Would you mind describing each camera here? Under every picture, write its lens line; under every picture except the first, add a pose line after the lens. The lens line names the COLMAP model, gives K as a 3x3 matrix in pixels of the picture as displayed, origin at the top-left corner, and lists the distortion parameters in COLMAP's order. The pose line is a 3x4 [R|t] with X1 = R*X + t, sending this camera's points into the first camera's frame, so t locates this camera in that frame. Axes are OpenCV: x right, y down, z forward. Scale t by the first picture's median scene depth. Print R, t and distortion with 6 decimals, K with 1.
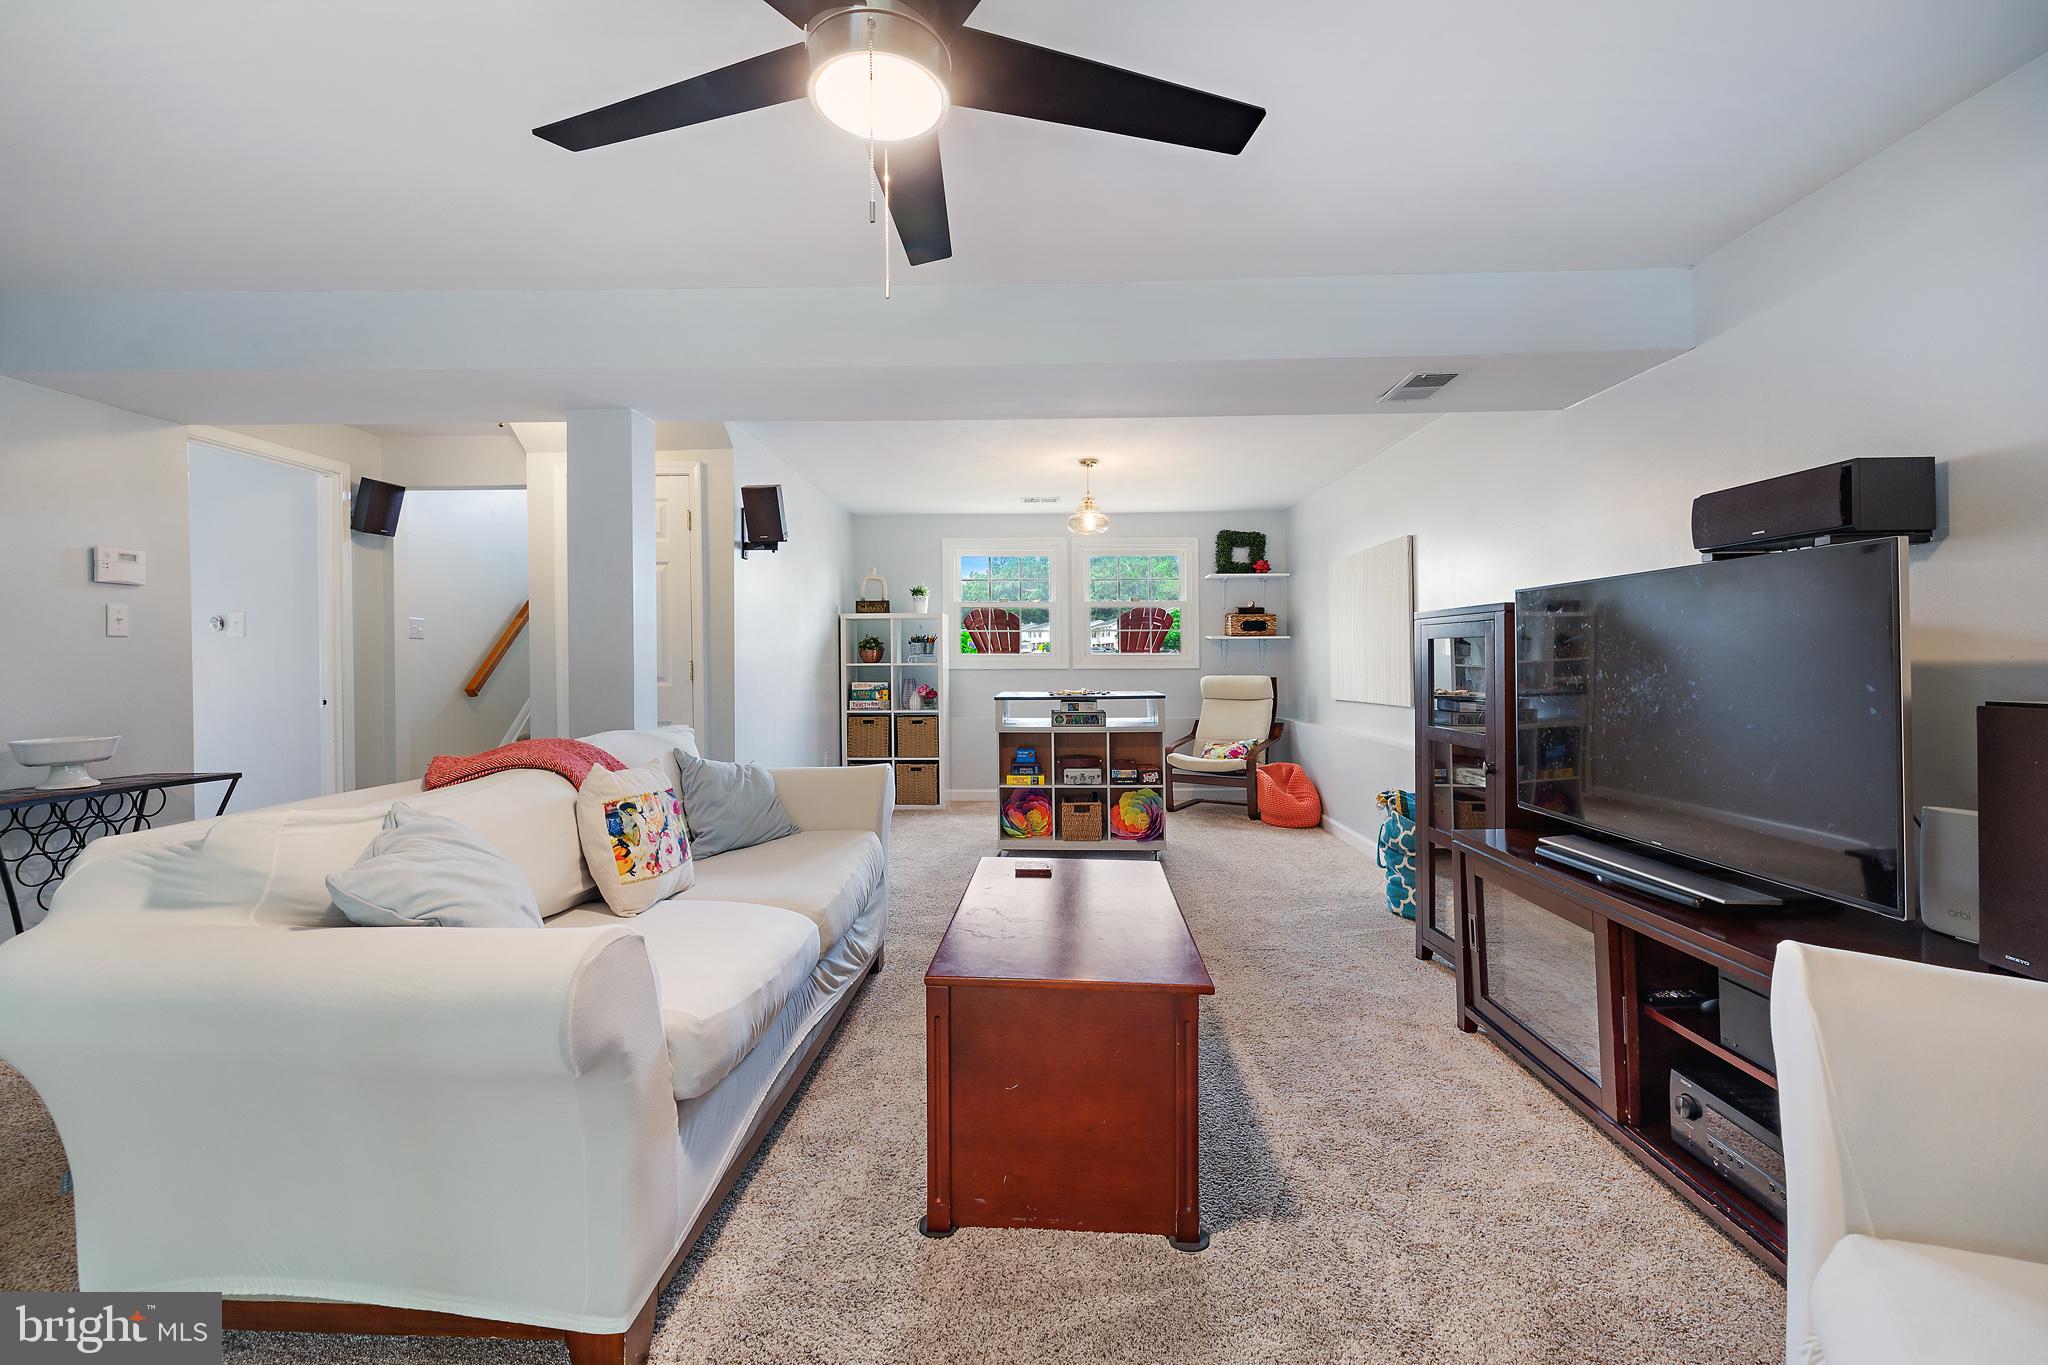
lens RADIAL K [[866.5, 0, 1014.9], [0, 866.5, 670.9], [0, 0, 1]] dist [0.001834, 0.000577]
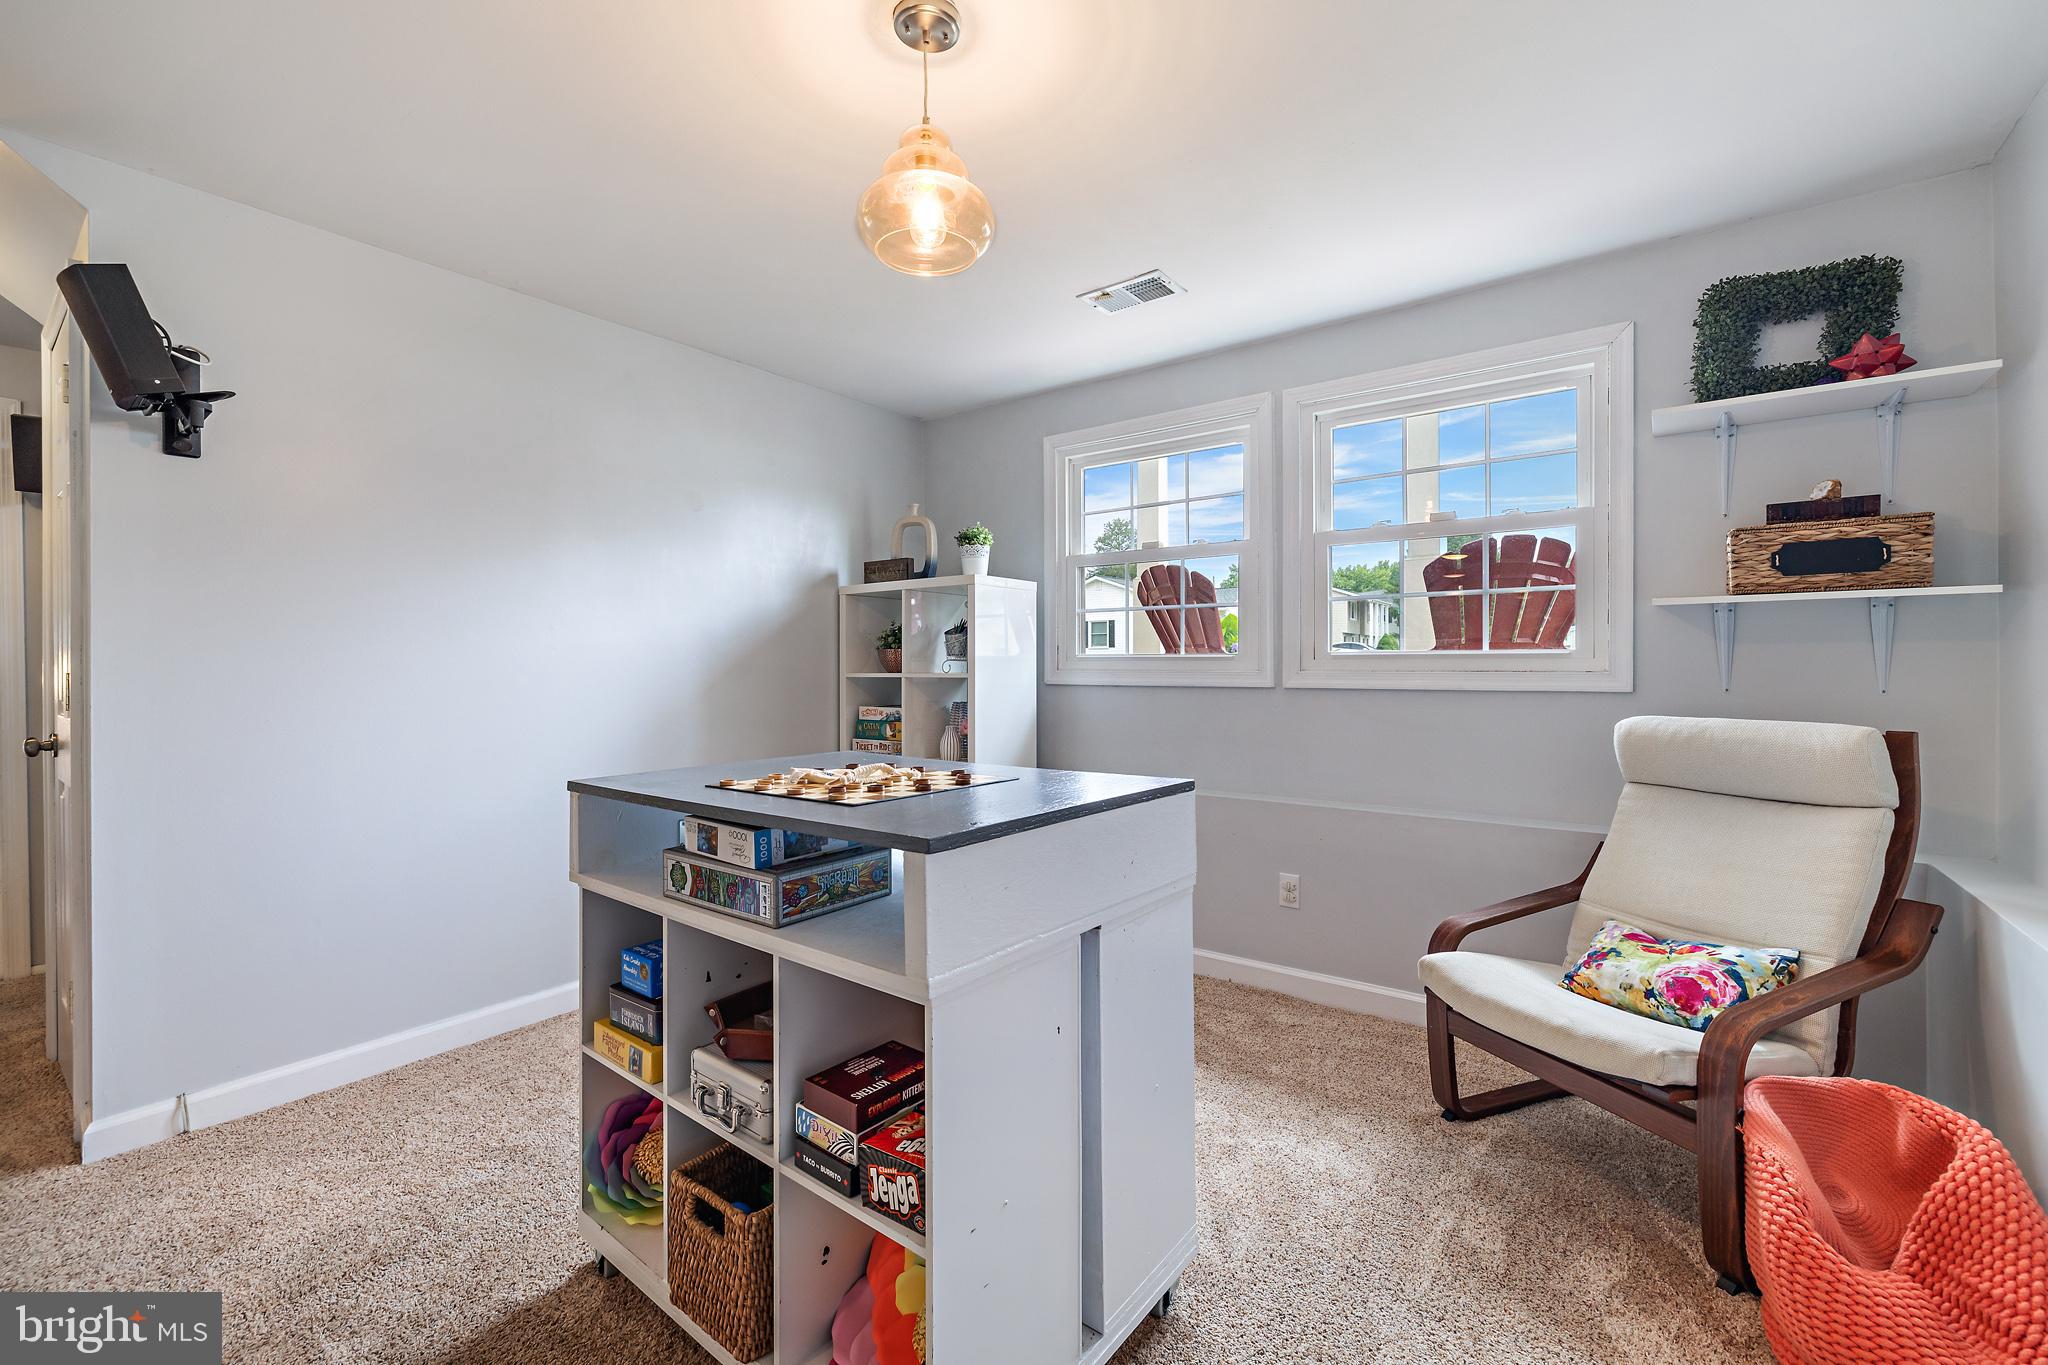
lens RADIAL K [[866.5, 0, 1020.3], [0, 866.5, 676.6], [0, 0, 1]] dist [0.001834, 0.000577]
pose [[0.815387, 0.008828, -0.578849, 0.220821], [-0.006435, 0.999960, 0.006187, -0.009888], [0.578881, -0.001320, 0.815411, 0.586060]]
